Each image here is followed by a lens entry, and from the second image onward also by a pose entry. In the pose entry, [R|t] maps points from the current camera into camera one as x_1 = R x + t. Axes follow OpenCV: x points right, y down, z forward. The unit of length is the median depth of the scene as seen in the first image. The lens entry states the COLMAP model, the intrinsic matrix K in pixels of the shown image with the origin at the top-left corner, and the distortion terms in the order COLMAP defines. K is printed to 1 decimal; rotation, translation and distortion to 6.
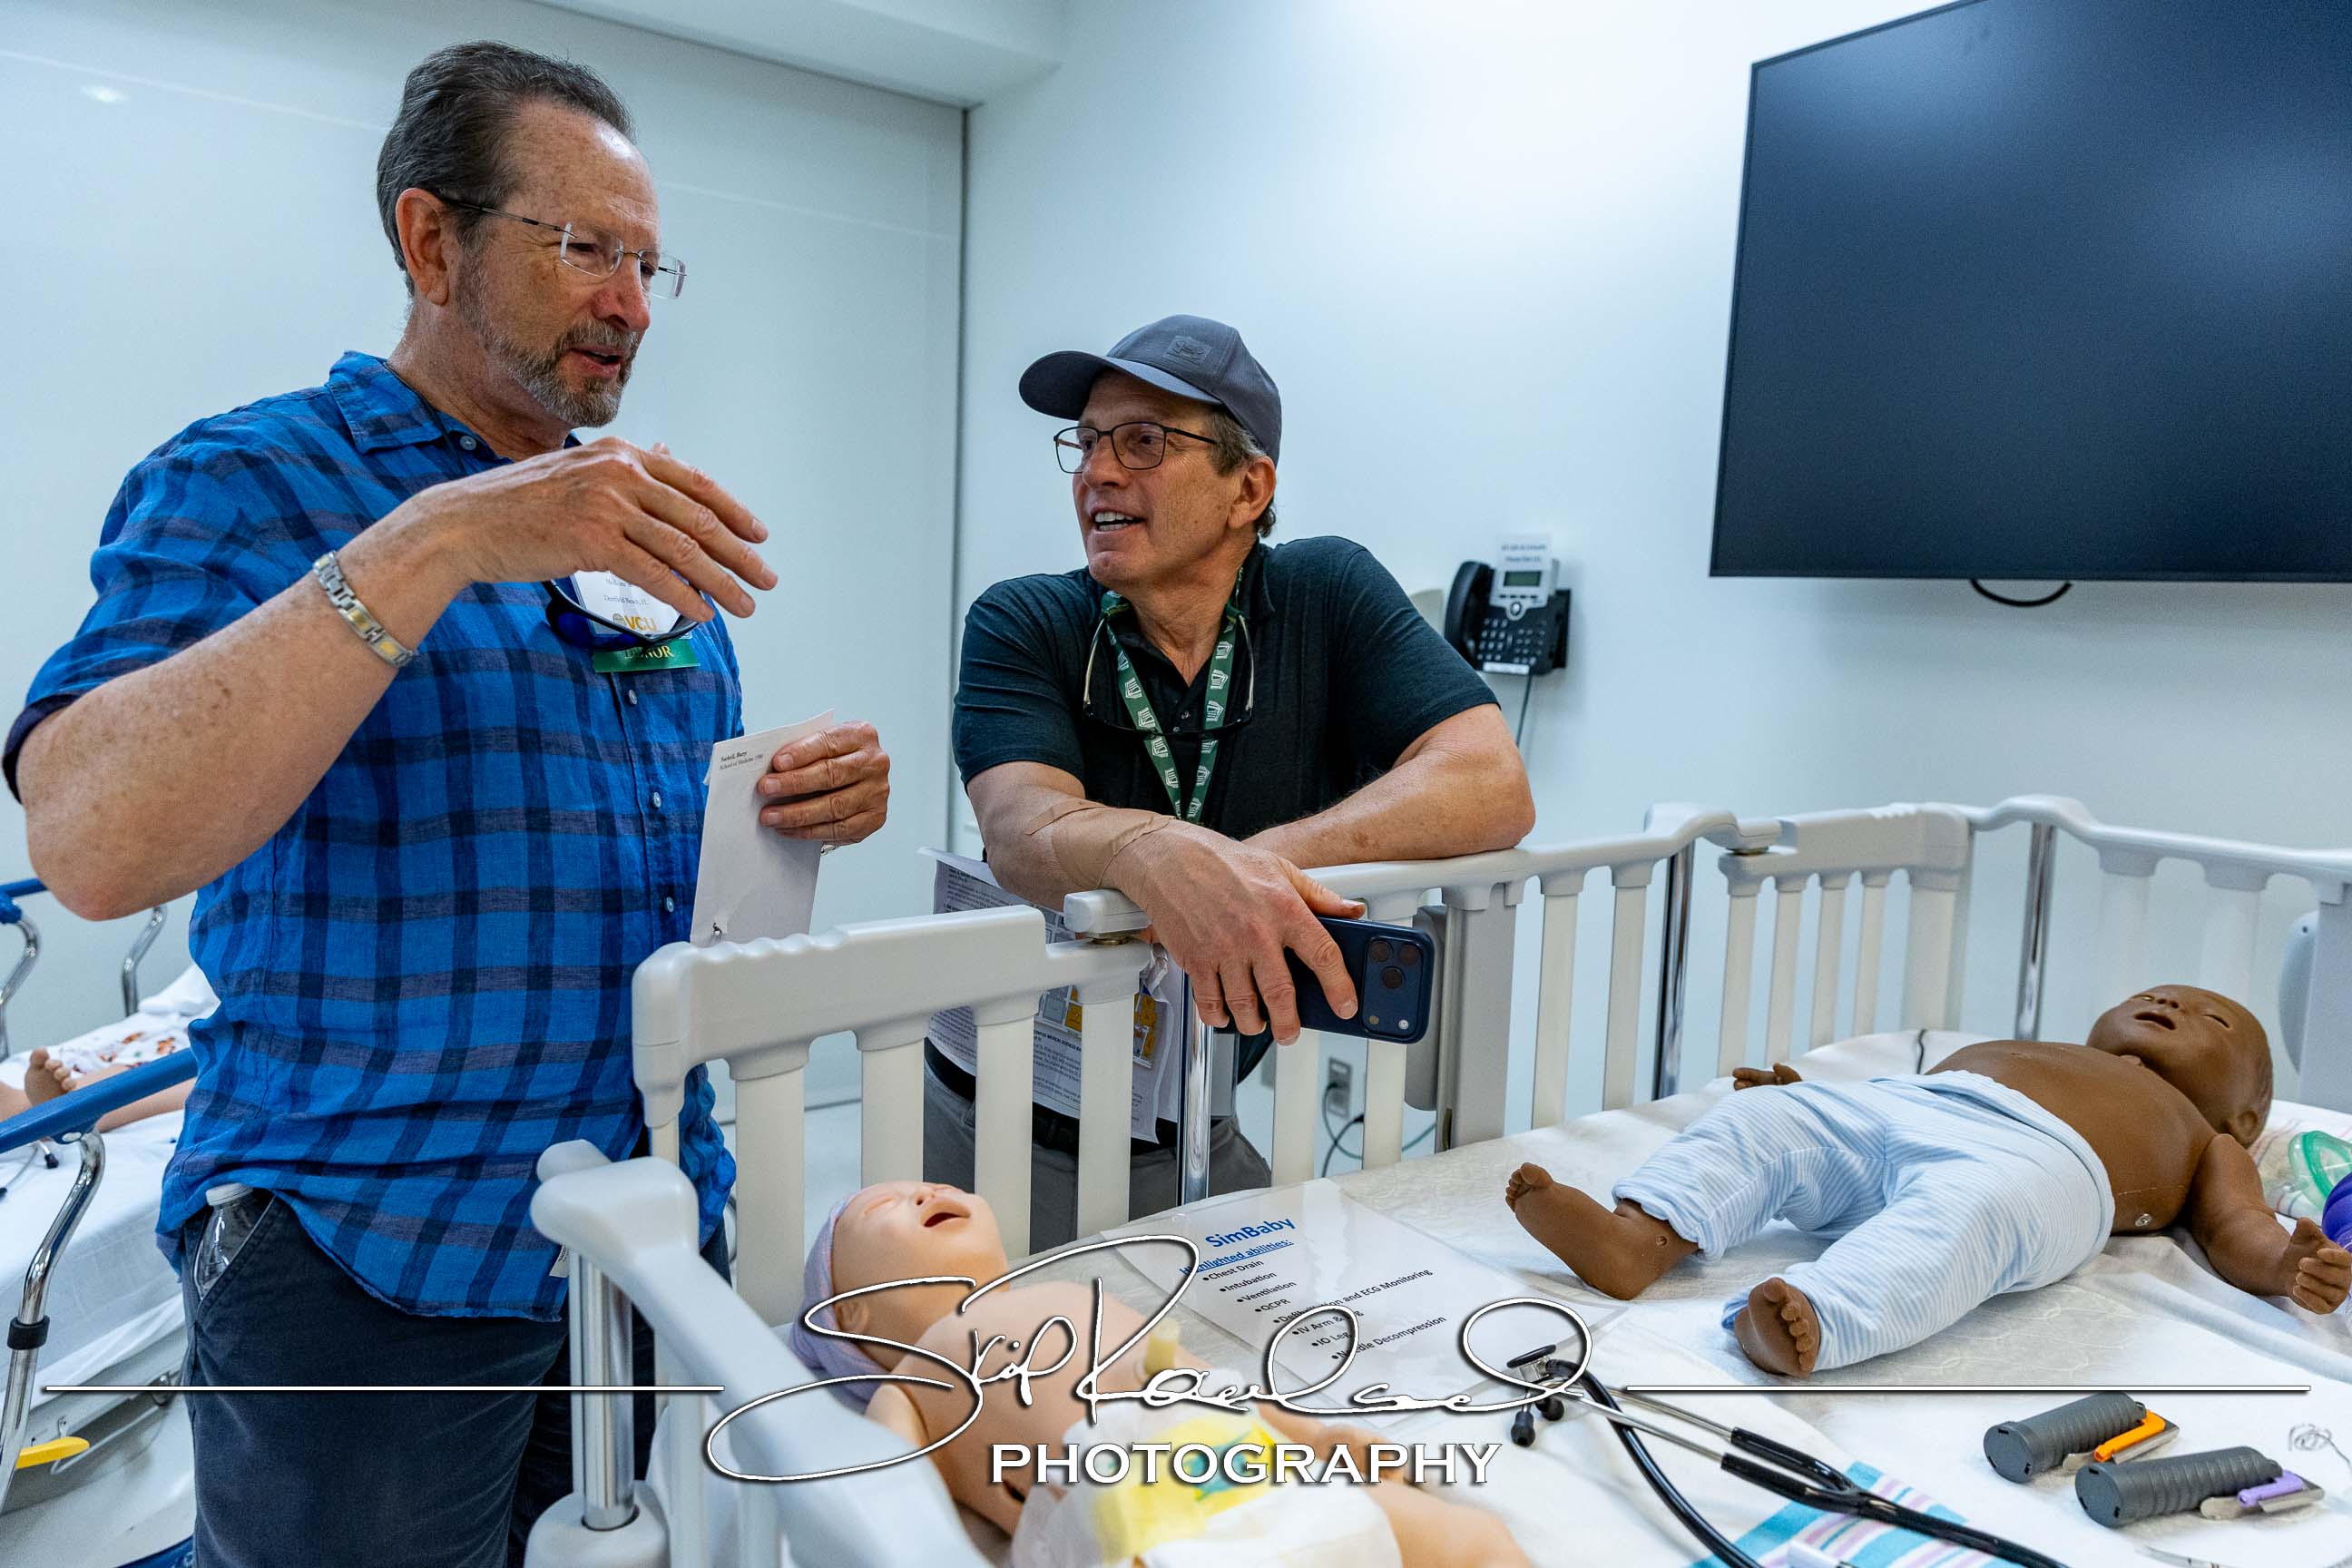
lens RADIAL K [[1498.4, 0, 1151.1], [0, 1498.4, 782.6], [0, 0, 1]] dist [0.005310, 0.001802]
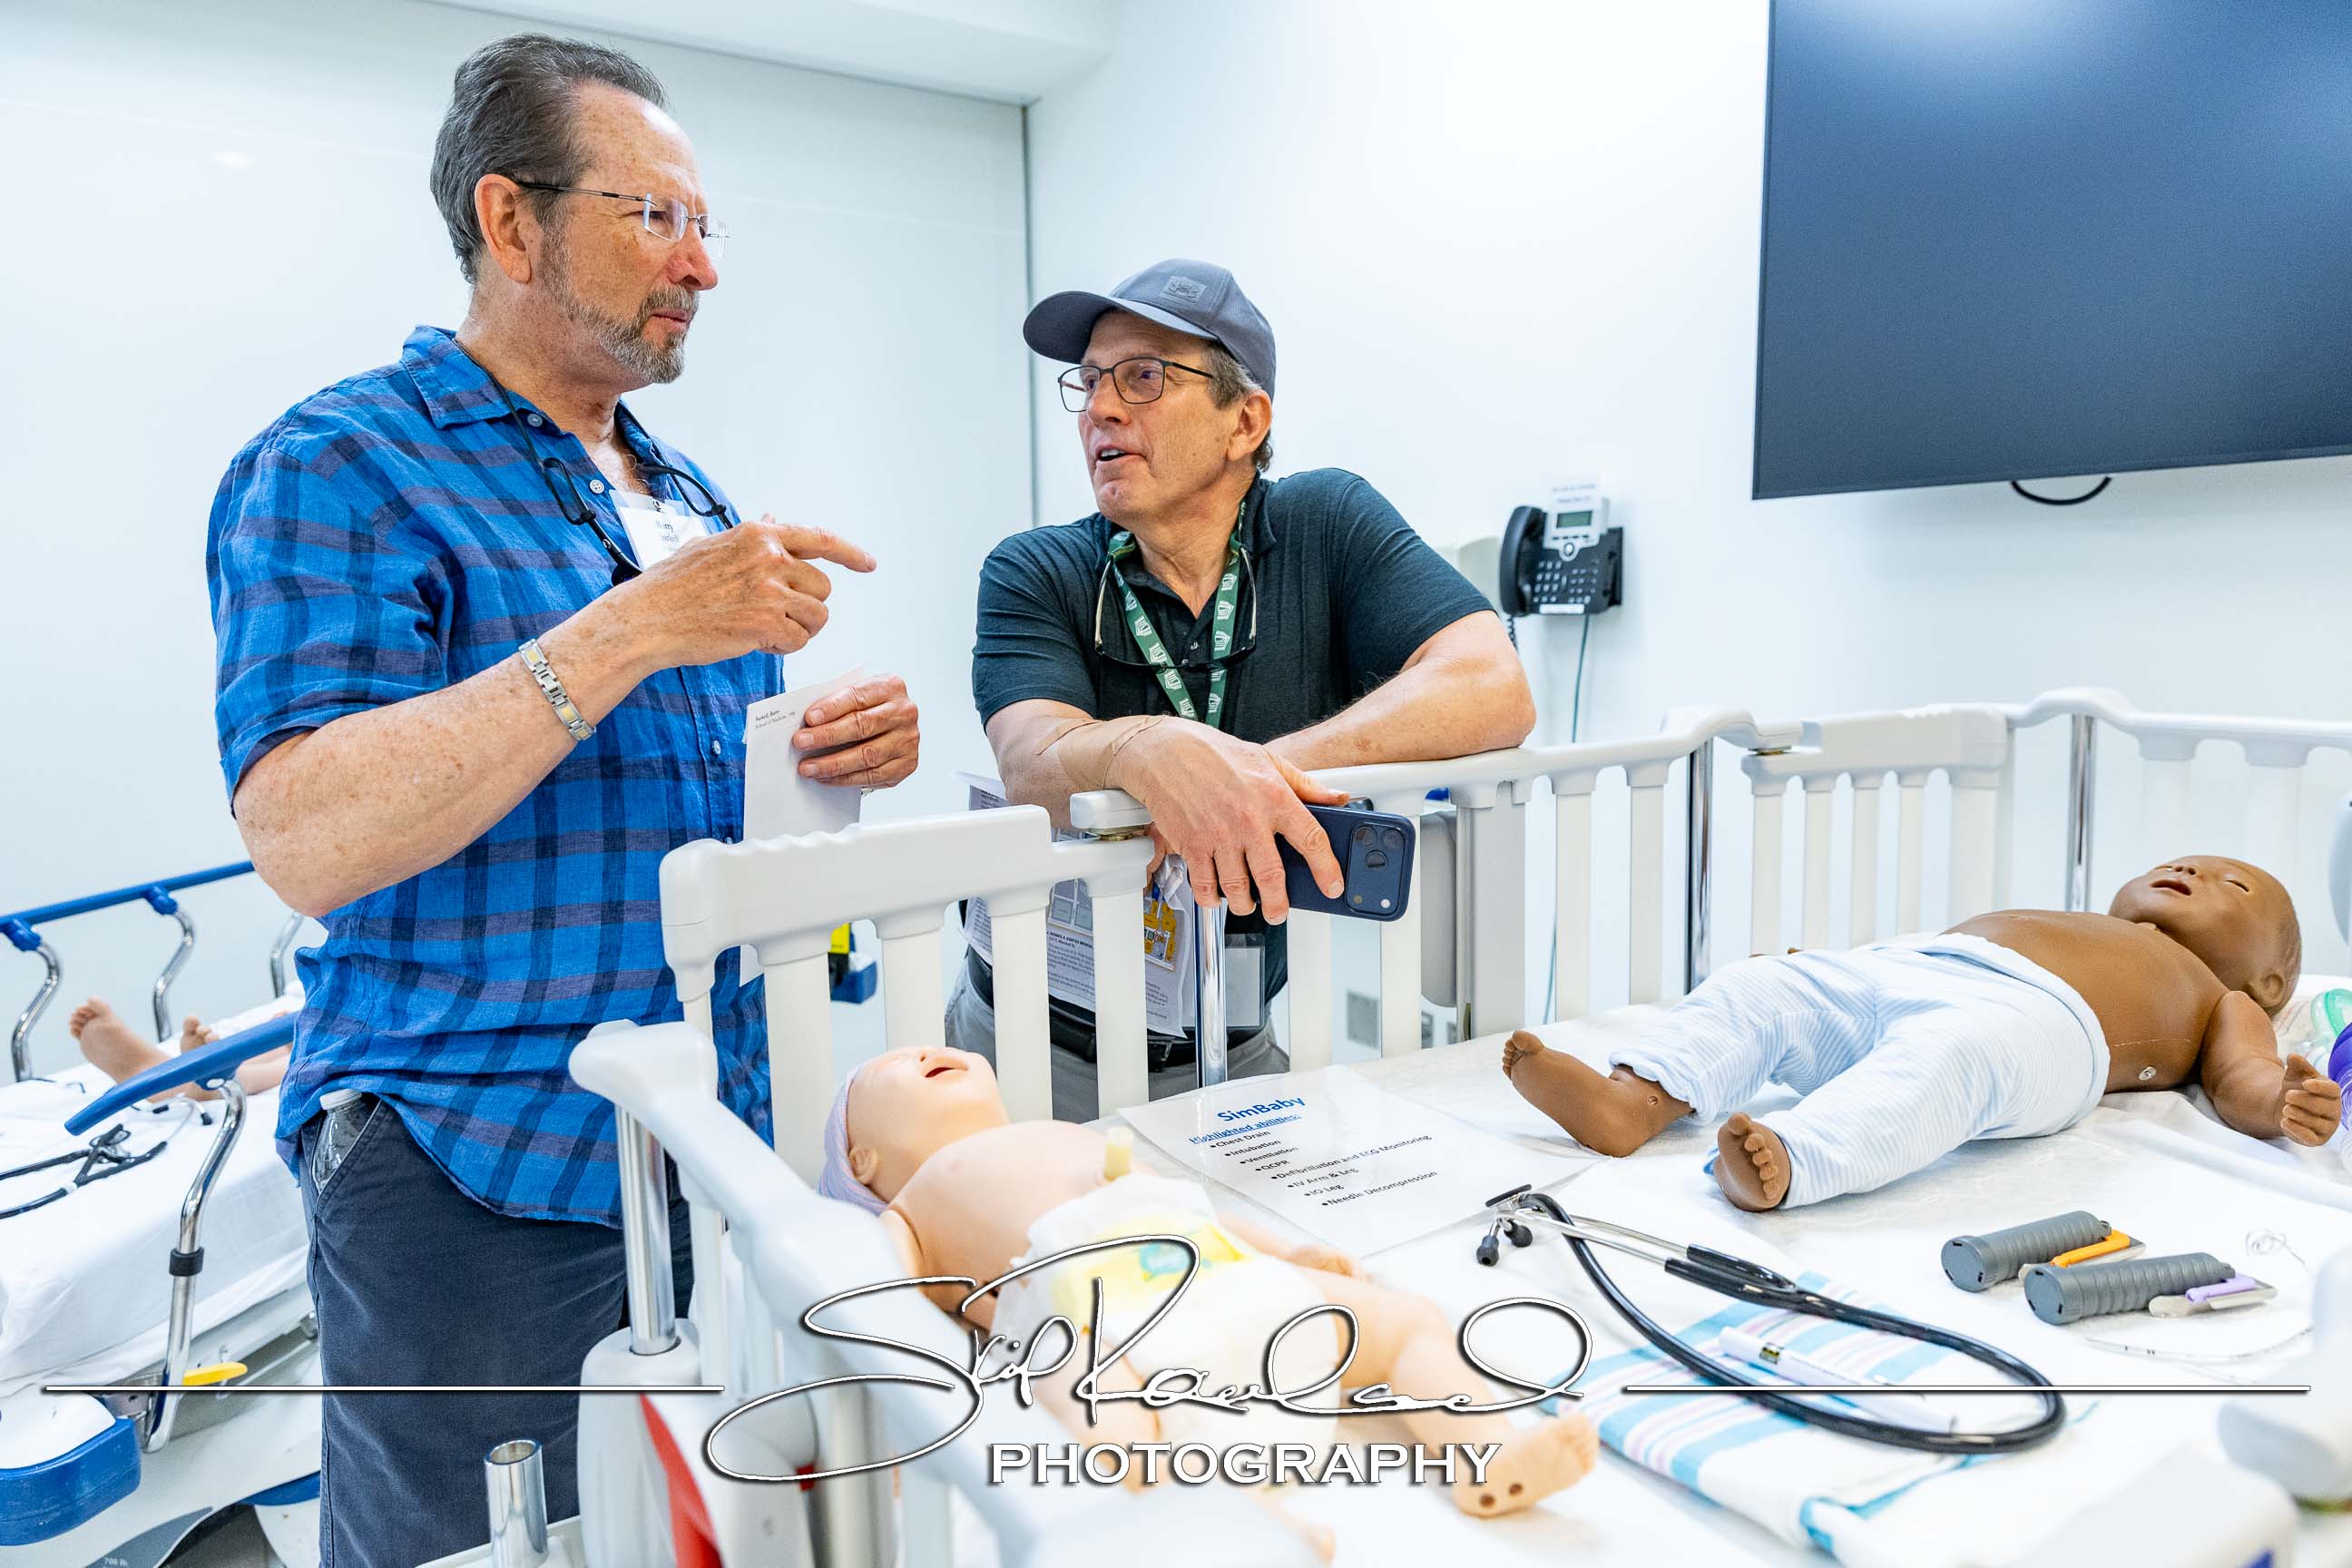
lens RADIAL K [[1498.4, 0, 1158.0], [0, 1498.4, 778.3], [0, 0, 1]] dist [0.005310, 0.001802]
pose [[0.996129, -0.045165, -0.075412, 0.076429], [0.044898, 0.998978, -0.005234, 0.063248], [0.075571, 0.001828, 0.997139, -0.053964]]
